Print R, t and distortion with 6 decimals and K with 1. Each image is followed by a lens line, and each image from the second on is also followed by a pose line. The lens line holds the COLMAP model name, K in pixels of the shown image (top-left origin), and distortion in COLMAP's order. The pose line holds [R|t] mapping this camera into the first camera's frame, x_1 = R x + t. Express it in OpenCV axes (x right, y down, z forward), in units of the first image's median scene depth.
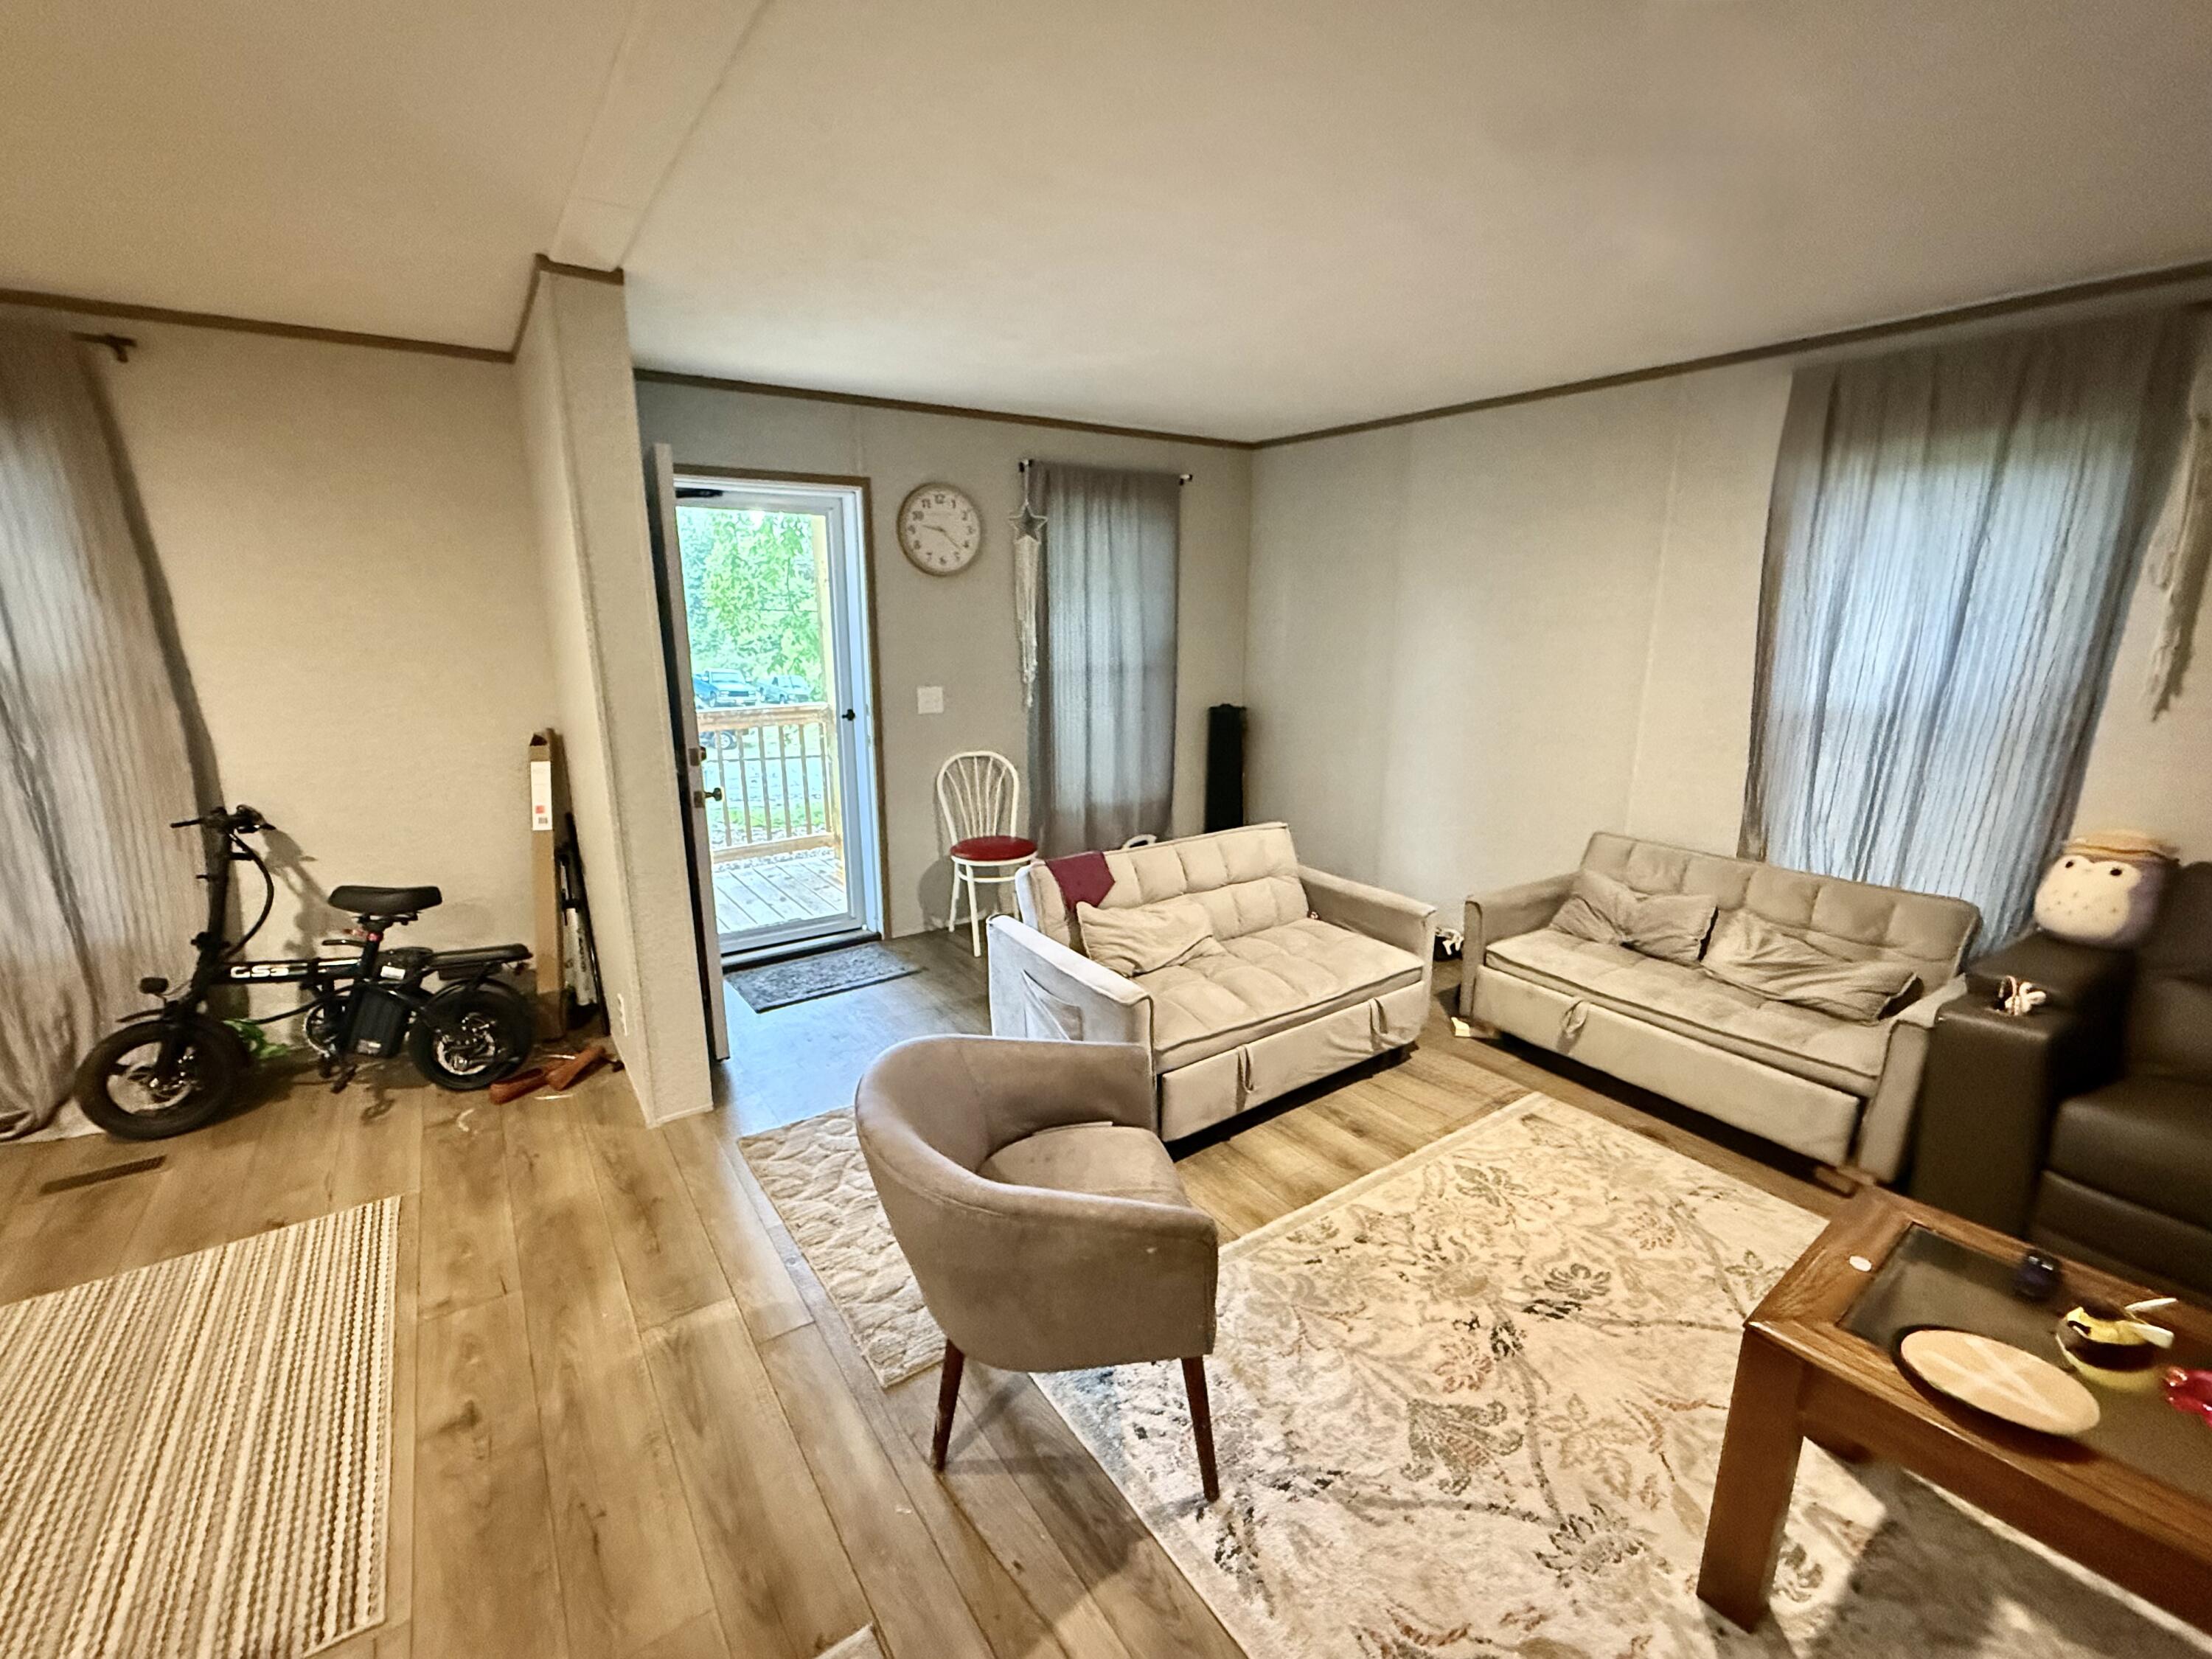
lens RADIAL K [[948.4, 0, 1104.5], [0, 948.4, 830.4], [0, 0, 1]] dist [0.000199, -0.000046]
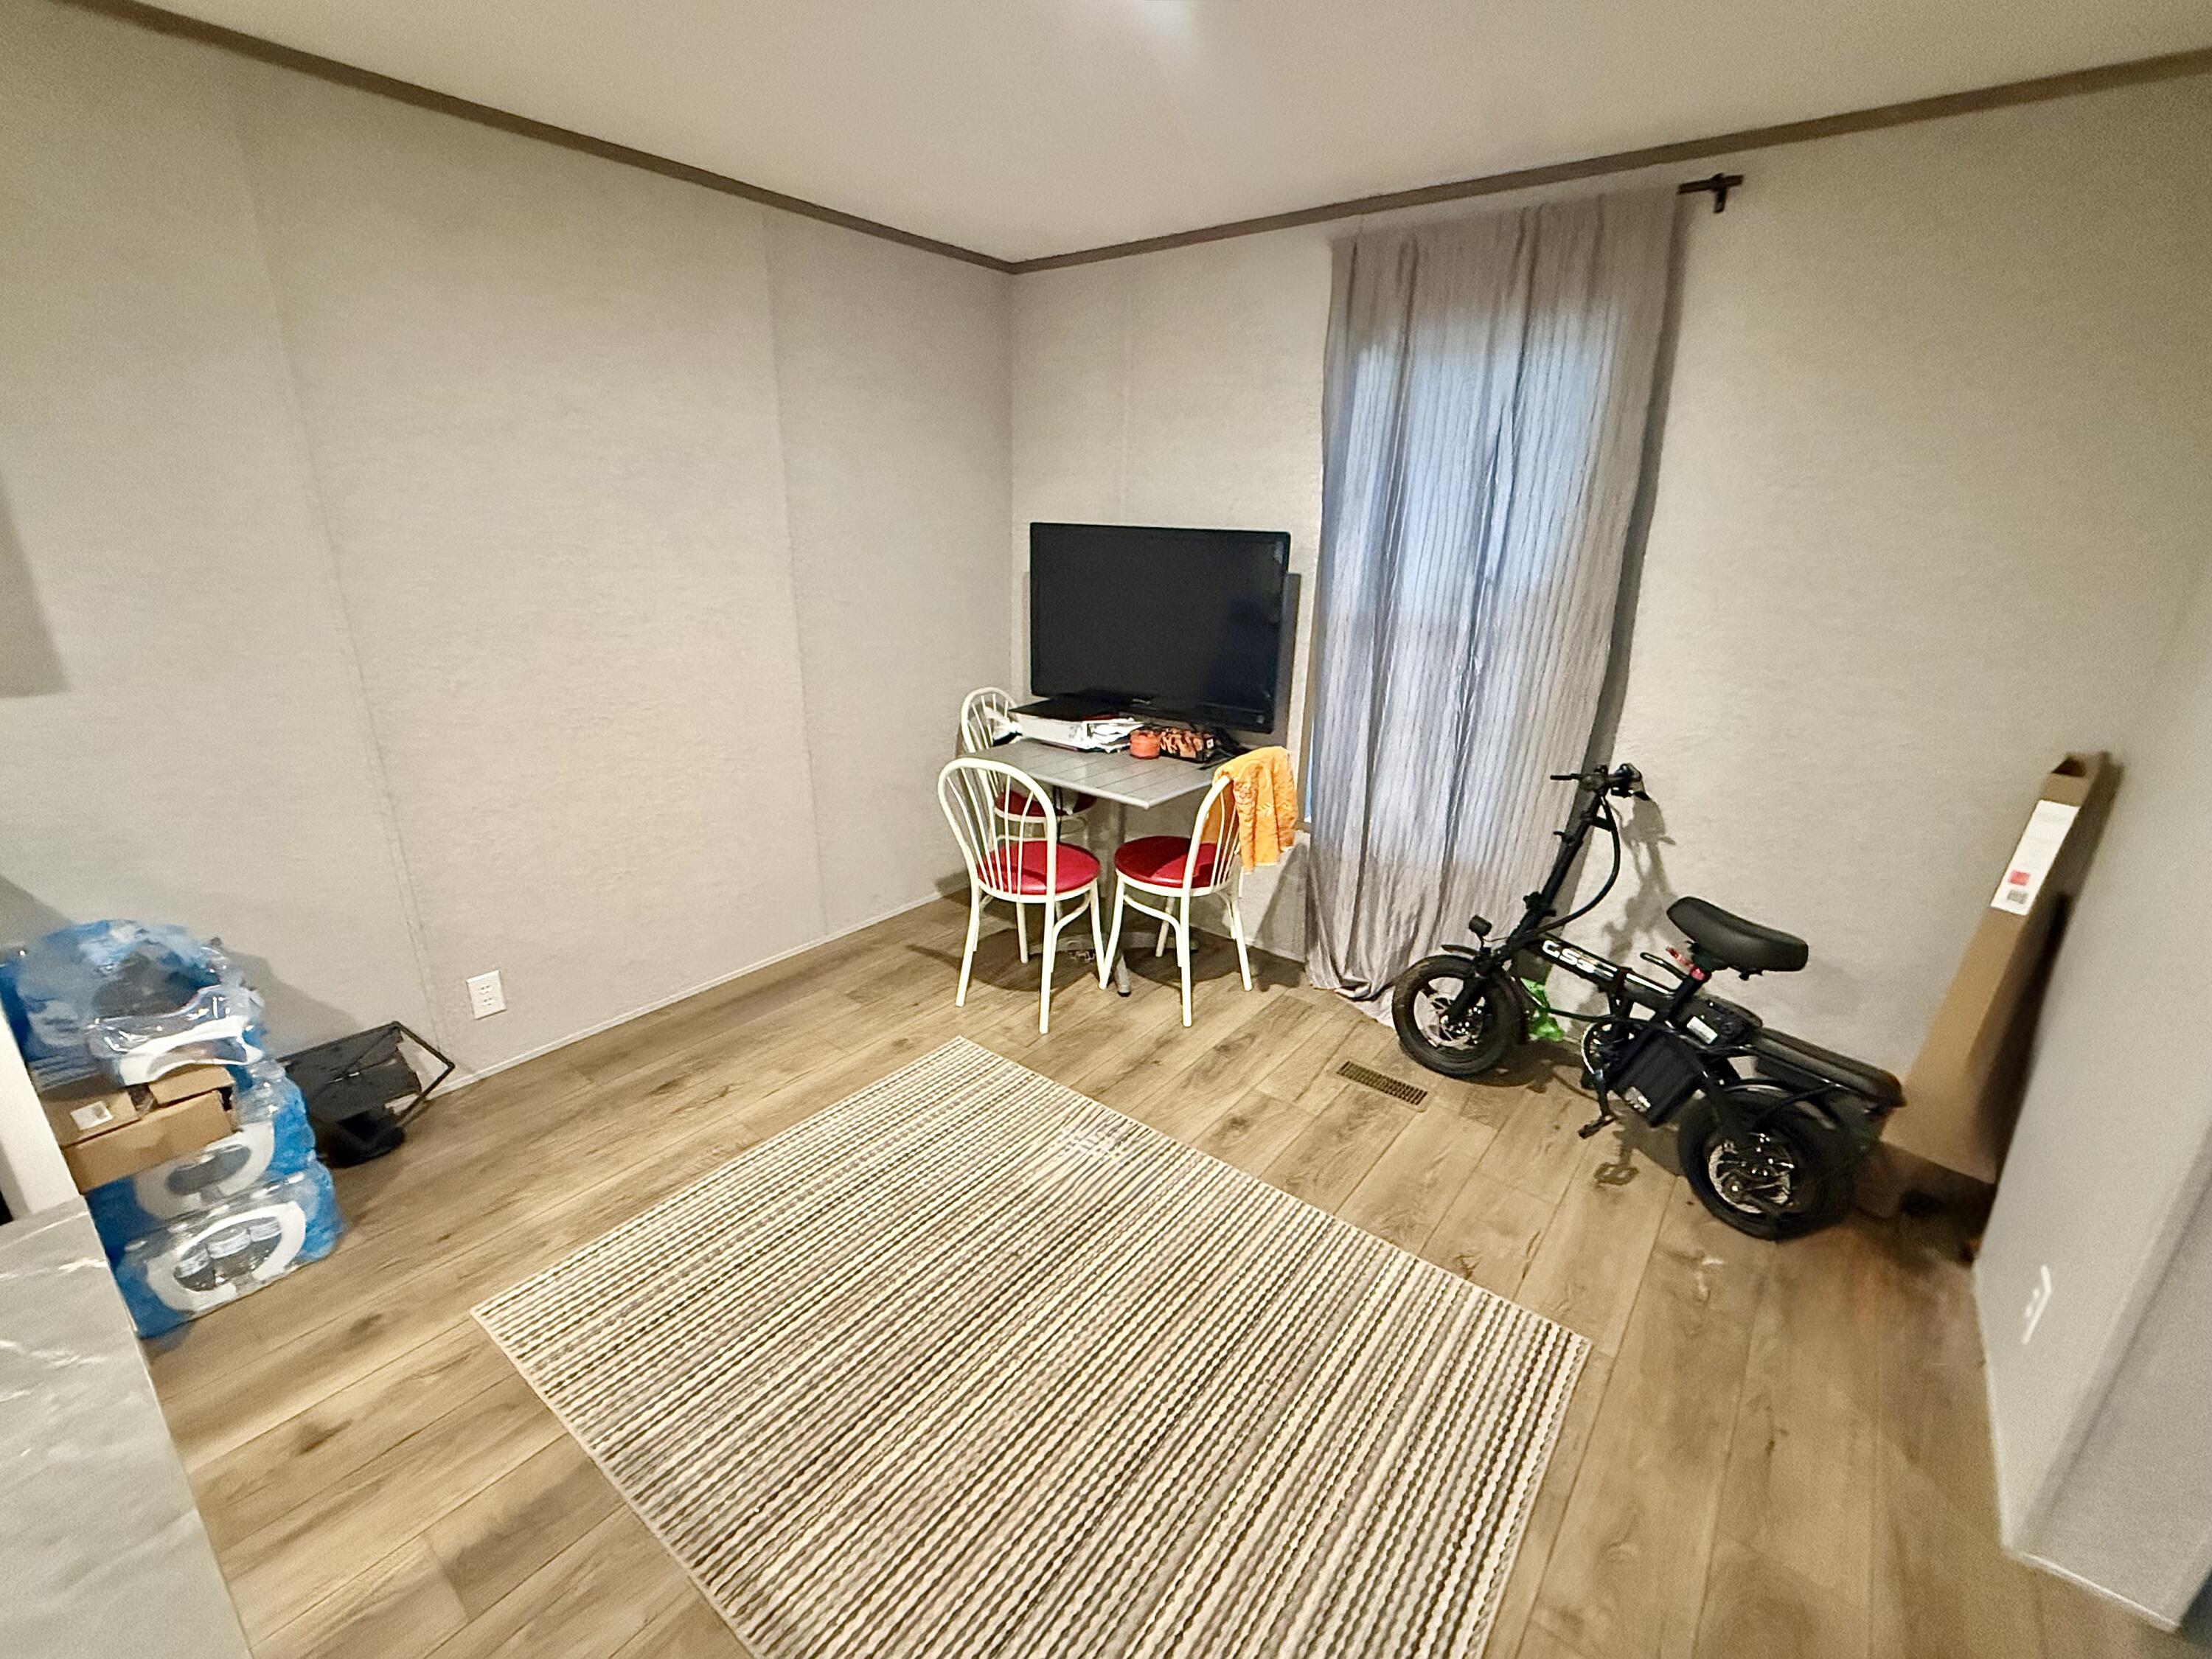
lens RADIAL K [[948.4, 0, 1109.9], [0, 948.4, 831.5], [0, 0, 1]] dist [0.000199, -0.000046]
pose [[0.302461, 0.319019, -0.898189, -0.284772], [-0.246069, 0.936518, 0.249770, -0.069094], [0.920852, 0.145471, 0.361760, 0.294304]]
